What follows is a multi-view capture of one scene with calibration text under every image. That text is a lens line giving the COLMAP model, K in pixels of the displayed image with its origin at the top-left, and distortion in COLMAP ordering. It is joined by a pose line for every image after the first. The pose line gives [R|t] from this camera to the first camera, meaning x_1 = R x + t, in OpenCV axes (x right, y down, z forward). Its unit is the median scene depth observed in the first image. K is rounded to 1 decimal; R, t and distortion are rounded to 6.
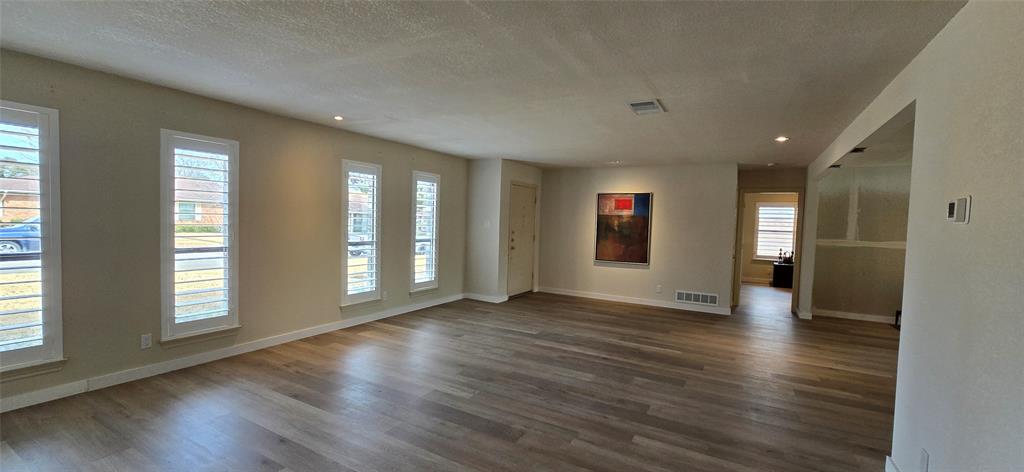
lens RADIAL K [[421.9, 0, 512.7], [0, 421.9, 236.9], [0, 0, 1]] dist [-0.003752, 0.000766]
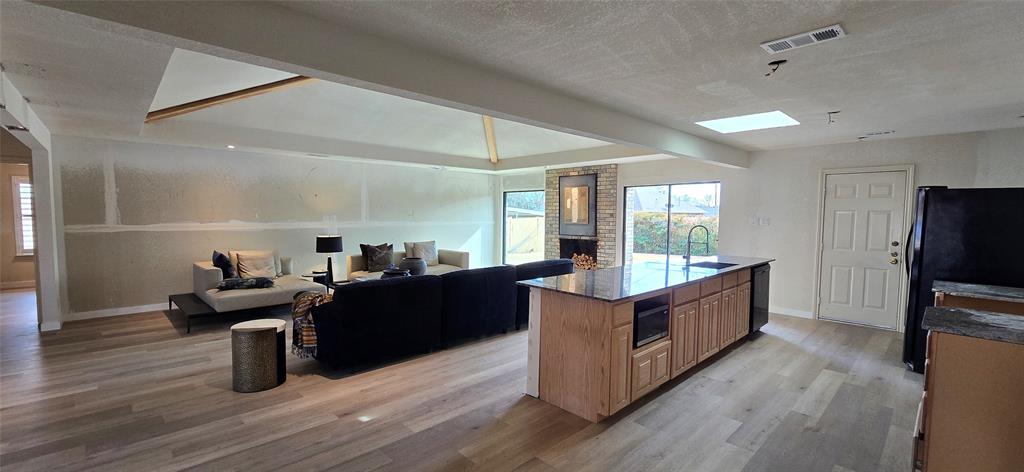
lens RADIAL K [[421.9, 0, 506.9], [0, 421.9, 239.0], [0, 0, 1]] dist [-0.003752, 0.000766]
pose [[0.295653, -0.085951, 0.951421, 0.314474], [0.038252, 0.996211, 0.078110, 0.001560], [-0.954529, 0.013300, 0.297820, -0.030102]]
